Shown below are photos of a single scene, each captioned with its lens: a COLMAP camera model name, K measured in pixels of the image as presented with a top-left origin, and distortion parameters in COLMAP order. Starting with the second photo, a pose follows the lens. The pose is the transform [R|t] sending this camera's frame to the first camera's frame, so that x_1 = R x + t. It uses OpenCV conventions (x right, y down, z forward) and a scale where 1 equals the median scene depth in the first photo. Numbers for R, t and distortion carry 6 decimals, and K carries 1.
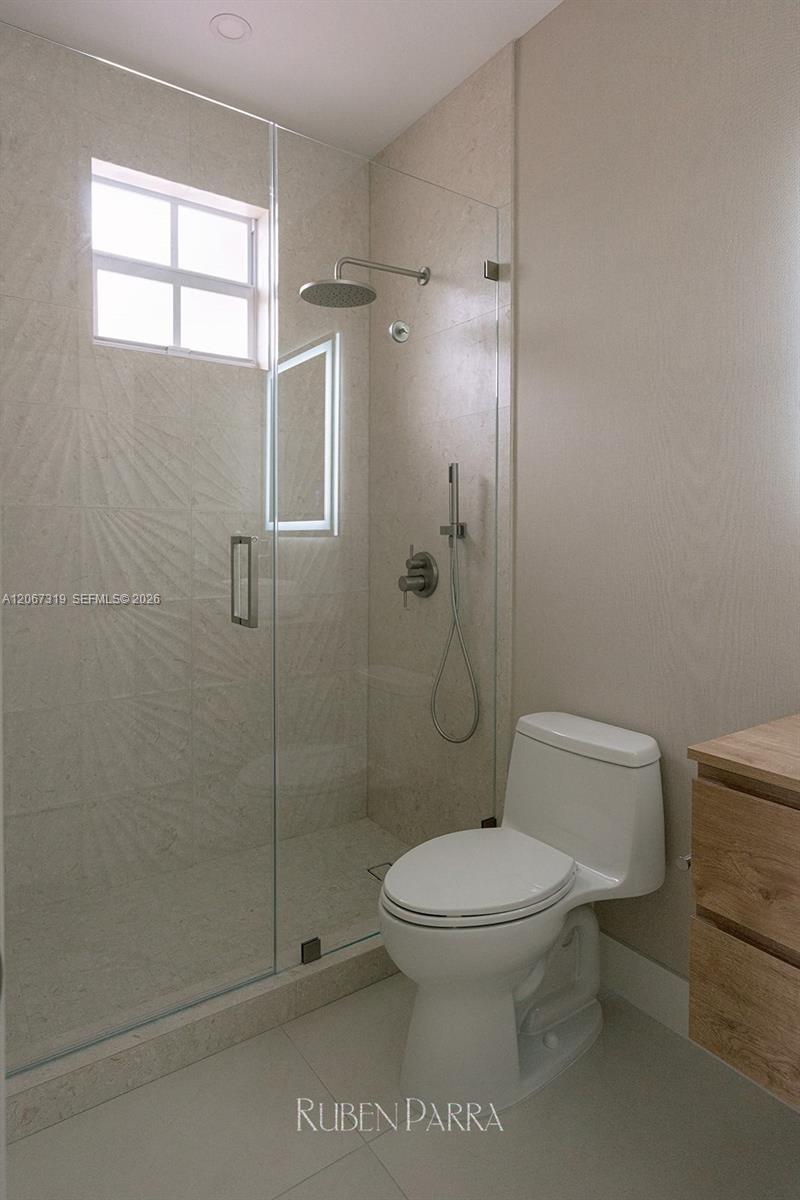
lens RADIAL K [[670.2, 0, 424.7], [0, 670.2, 549.6], [0, 0, 1]] dist [-0.007214, 0.005255]
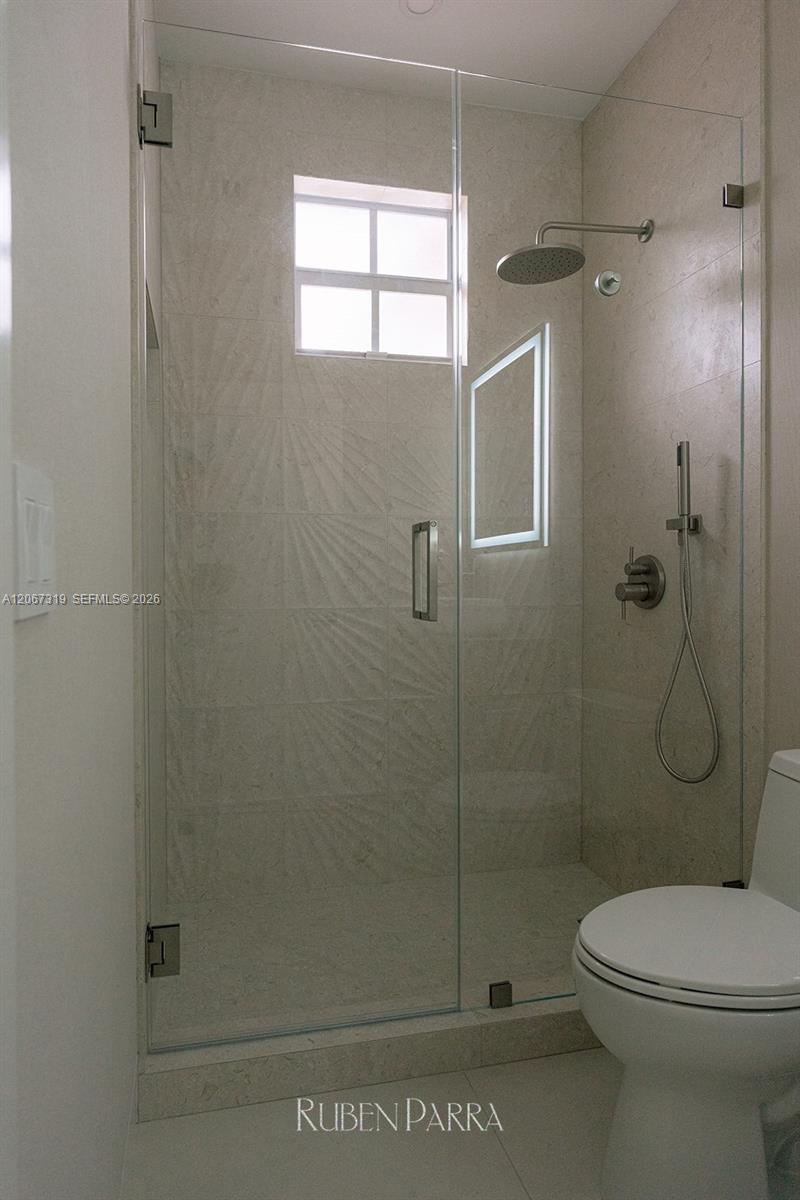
lens RADIAL K [[670.2, 0, 391.6], [0, 670.2, 604.4], [0, 0, 1]] dist [-0.007214, 0.005255]
pose [[0.919936, -0.006879, -0.392009, 0.037443], [0.006144, 0.999976, -0.003128, 0.076388], [0.392022, 0.000469, 0.919956, 0.116953]]
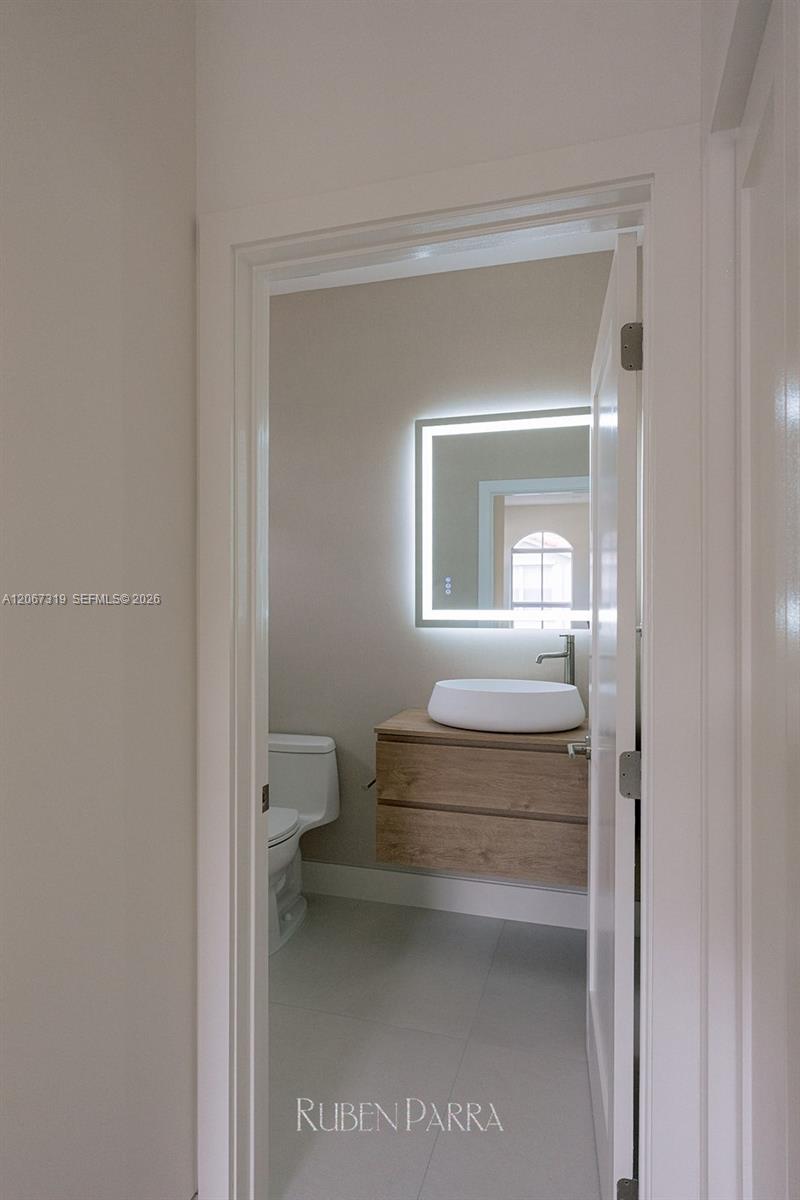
lens RADIAL K [[670.2, 0, 401.8], [0, 670.2, 601.7], [0, 0, 1]] dist [-0.007214, 0.005255]
pose [[0.798614, -0.007524, 0.601797, -0.495092], [0.017218, 0.999798, -0.010349, -0.054531], [-0.601598, 0.018627, 0.798582, -0.474501]]
